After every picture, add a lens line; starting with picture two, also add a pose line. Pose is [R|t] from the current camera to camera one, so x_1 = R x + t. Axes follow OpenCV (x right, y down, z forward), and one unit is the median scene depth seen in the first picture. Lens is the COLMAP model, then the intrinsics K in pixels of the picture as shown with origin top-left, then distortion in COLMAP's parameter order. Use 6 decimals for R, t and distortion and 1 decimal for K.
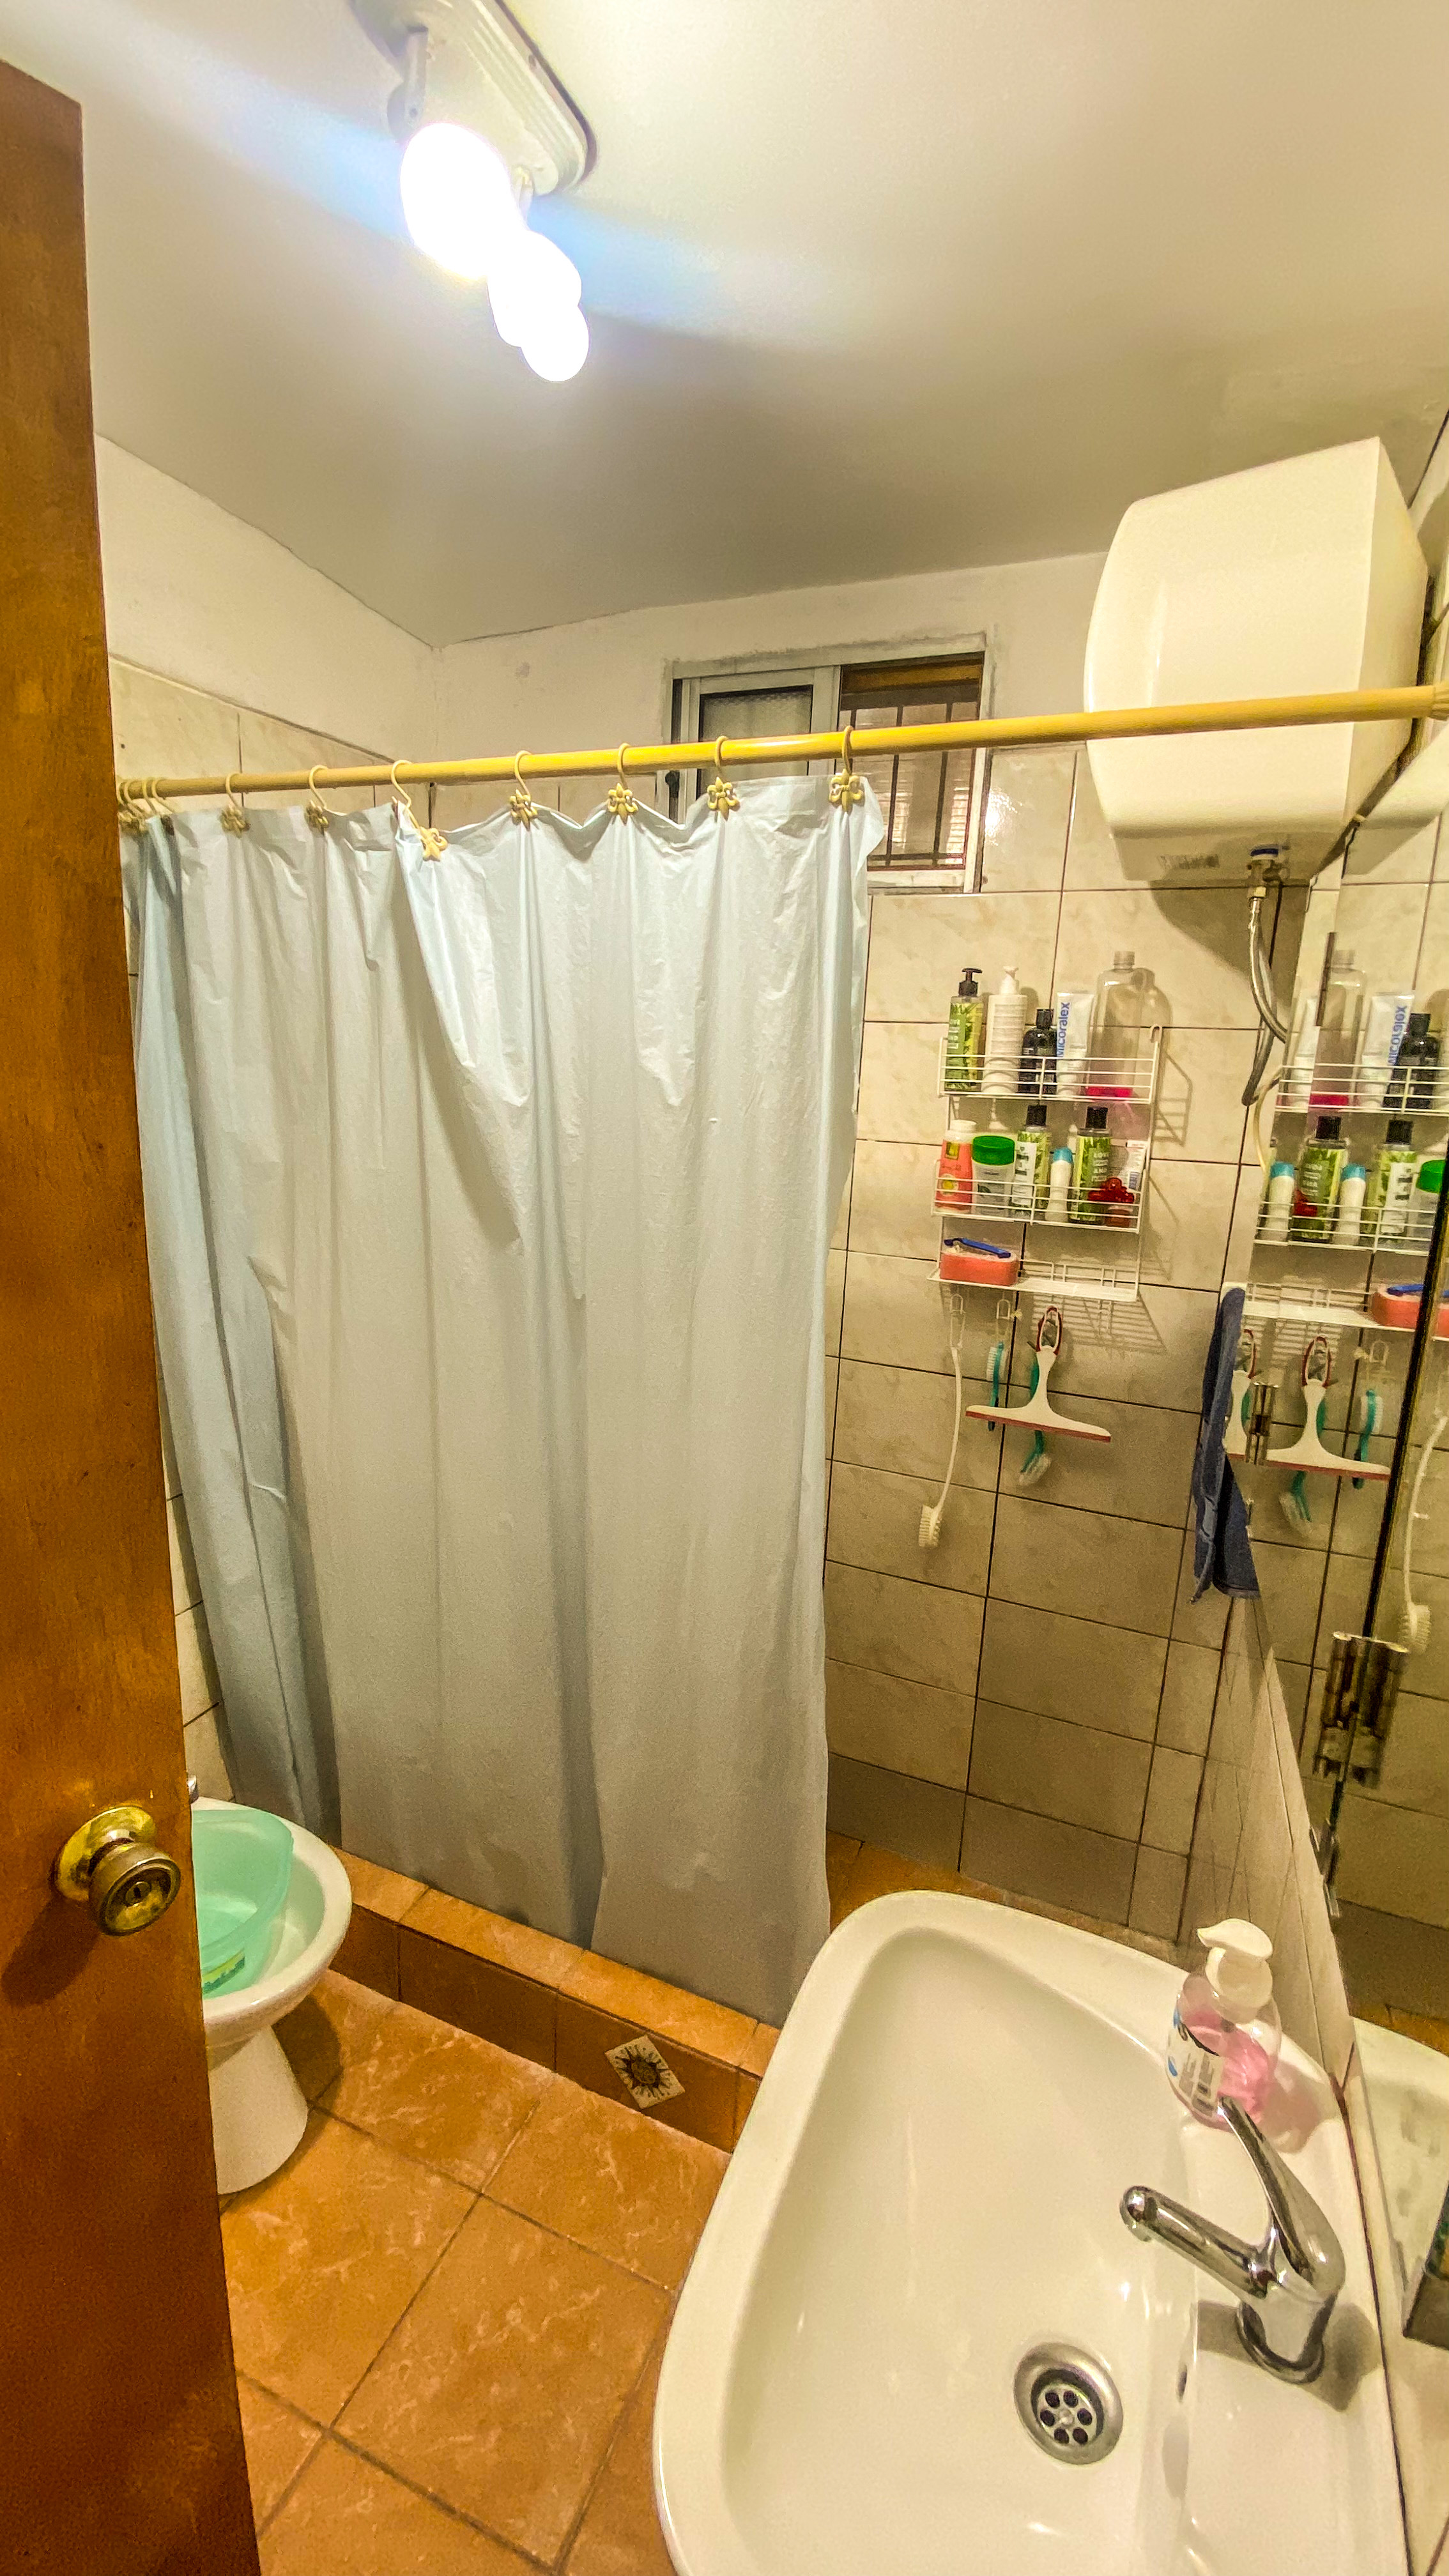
lens RADIAL K [[1043.5, 0, 727.6], [0, 1043.5, 1298.8], [0, 0, 1]] dist [0.028413, -0.024783]
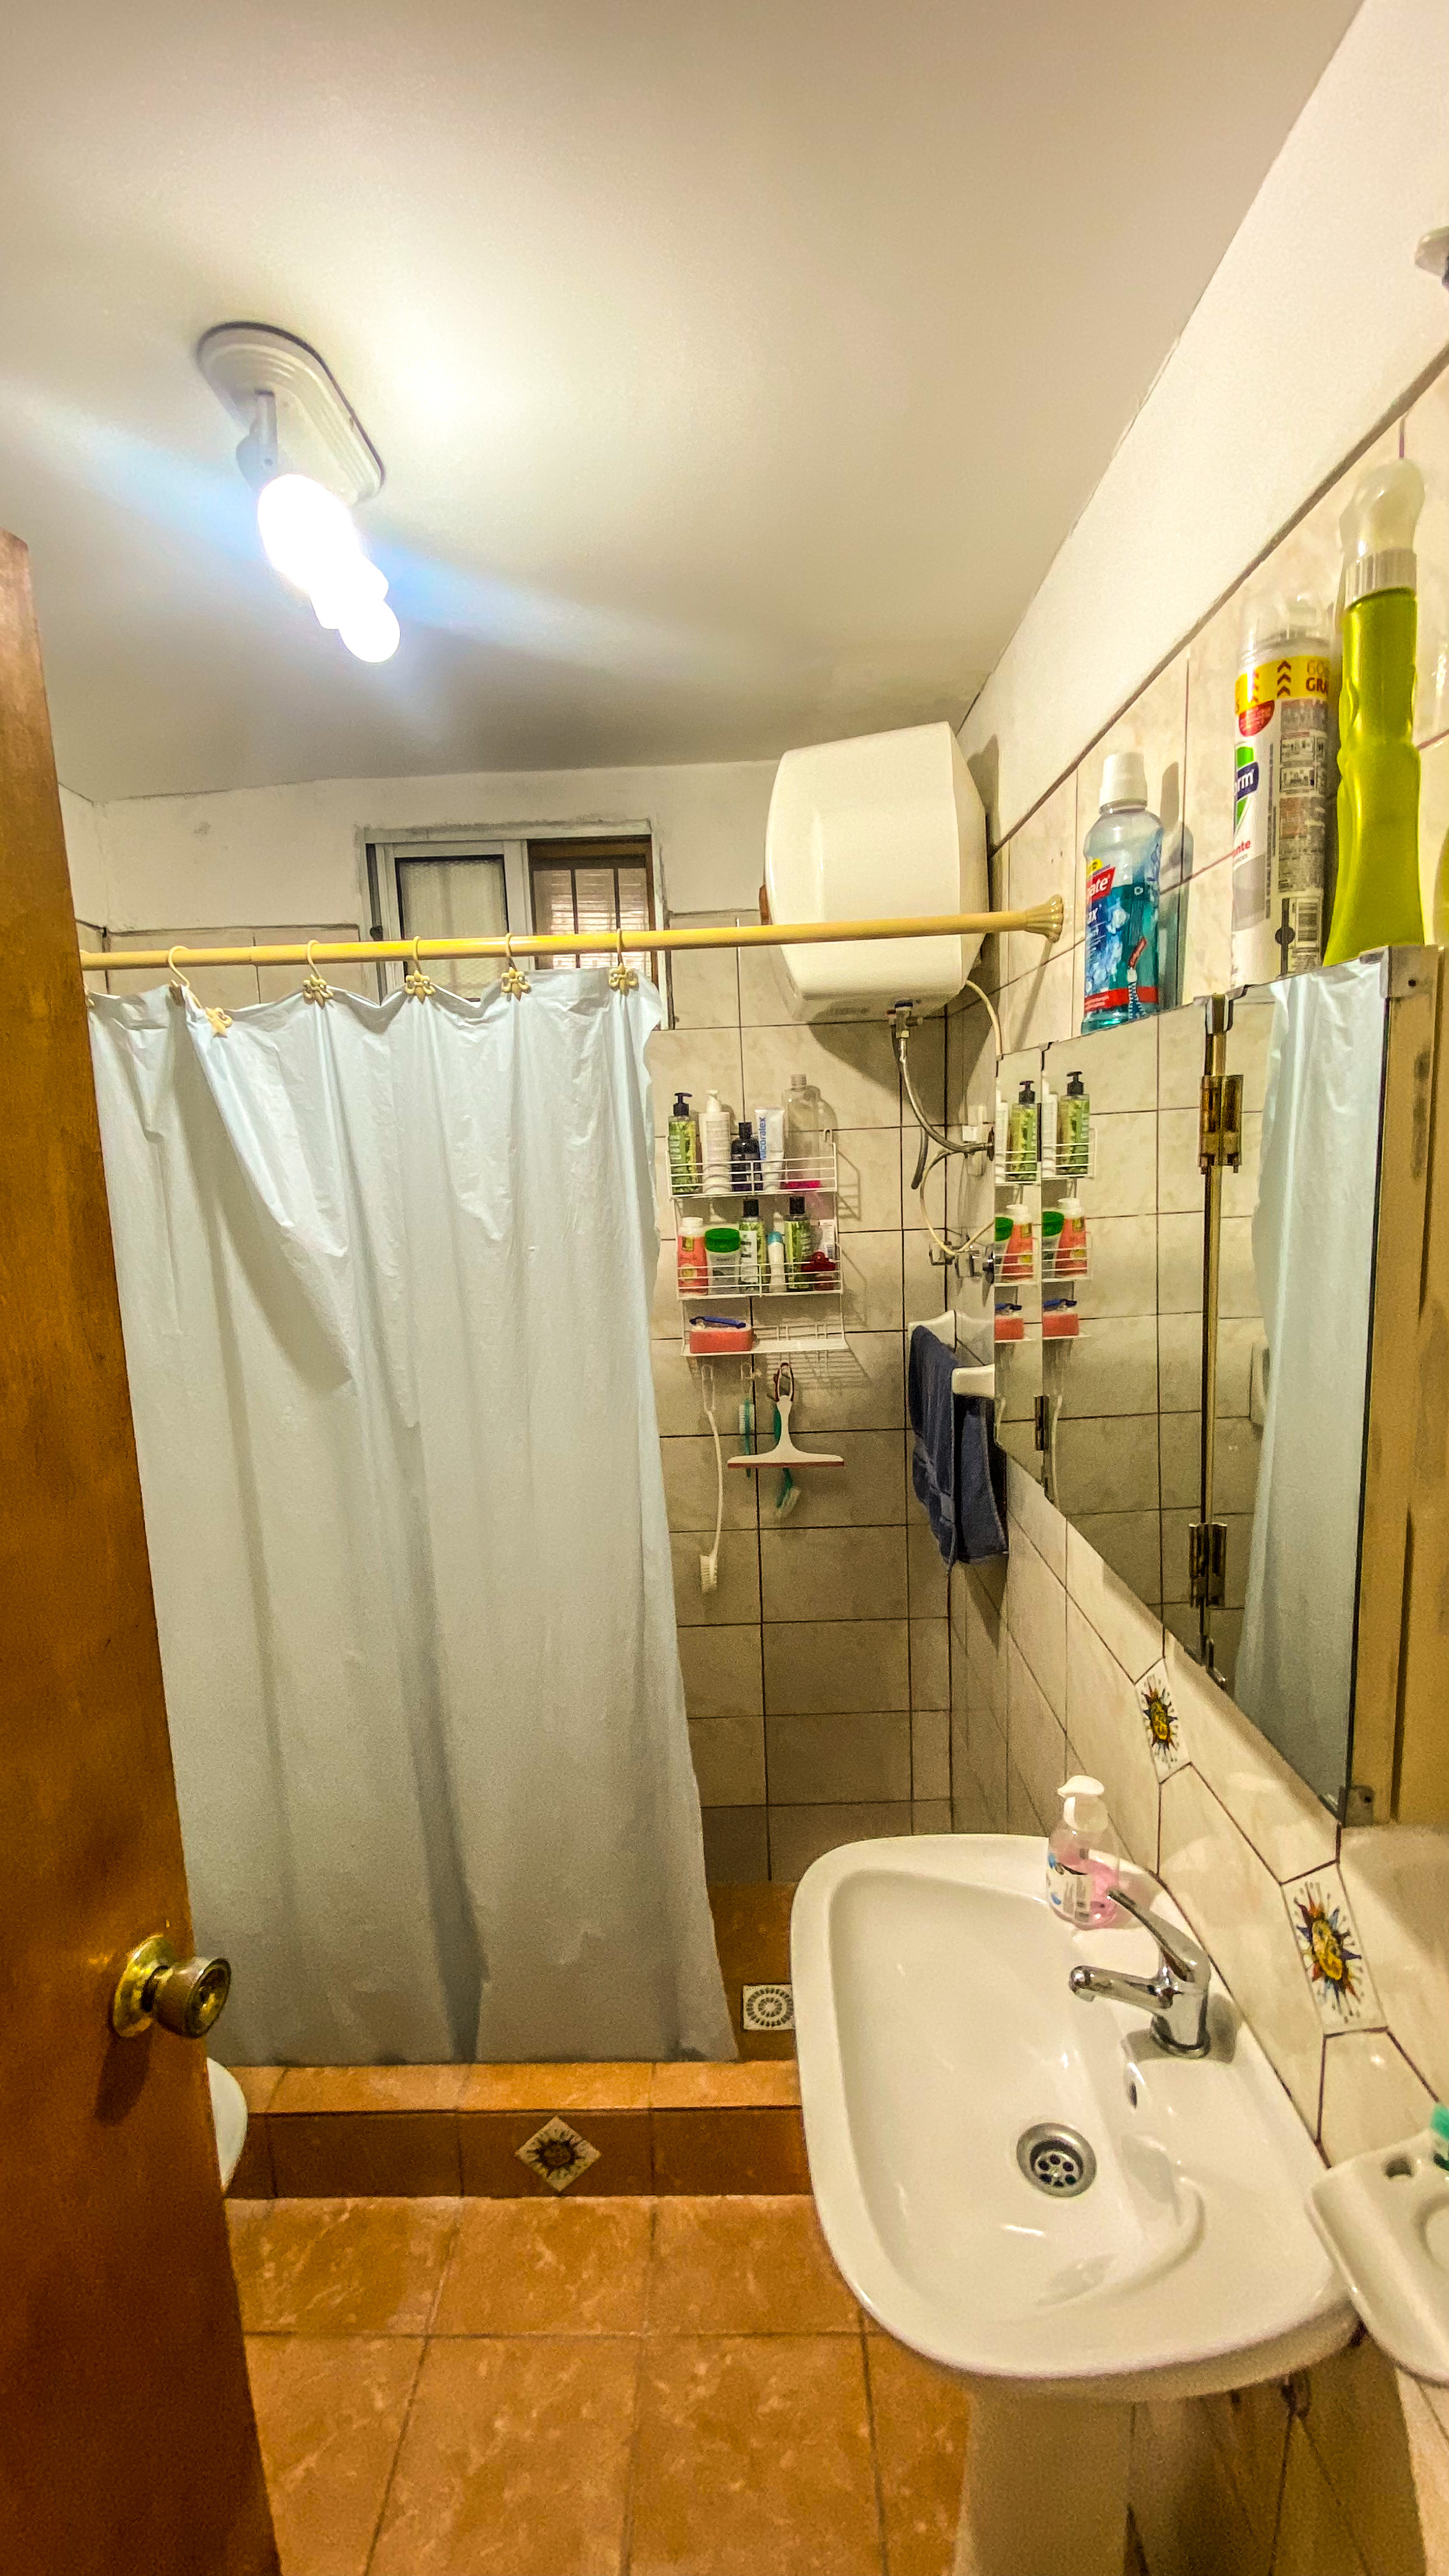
lens RADIAL K [[1043.5, 0, 727.6], [0, 1043.5, 1298.8], [0, 0, 1]] dist [0.028413, -0.024783]
pose [[0.925107, -0.135262, 0.354798, -0.176928], [0.159981, 0.986263, -0.041139, -0.028023], [-0.344359, 0.094819, 0.934038, -0.106496]]
